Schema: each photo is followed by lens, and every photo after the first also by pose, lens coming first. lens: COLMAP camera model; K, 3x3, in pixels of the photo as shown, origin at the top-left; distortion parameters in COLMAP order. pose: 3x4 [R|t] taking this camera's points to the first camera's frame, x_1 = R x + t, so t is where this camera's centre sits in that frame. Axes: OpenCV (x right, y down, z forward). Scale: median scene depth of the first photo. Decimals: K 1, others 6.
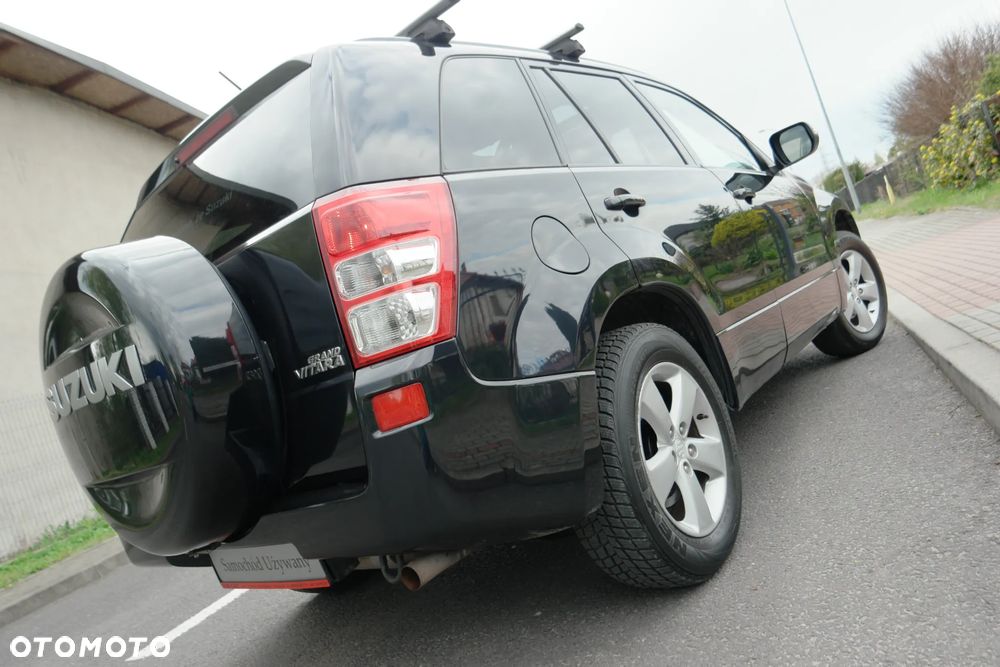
lens RADIAL K [[713.5, 0, 505.2], [0, 713.5, 297.1], [0, 0, 1]] dist [-0.000263, 0.004670]
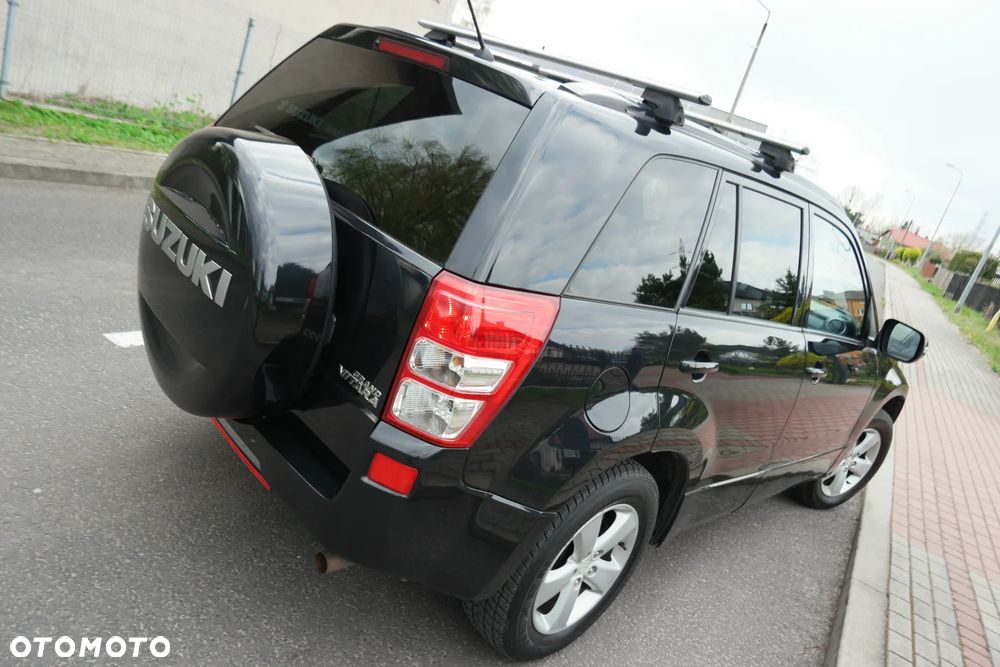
lens RADIAL K [[717.8, 0, 512.8], [0, 717.8, 335.3], [0, 0, 1]] dist [-0.001777, -0.000391]
pose [[0.783053, 0.619209, 0.058382, -0.135799], [-0.608136, 0.742598, 0.280568, -0.306566], [0.130376, -0.255204, 0.958057, -0.013639]]
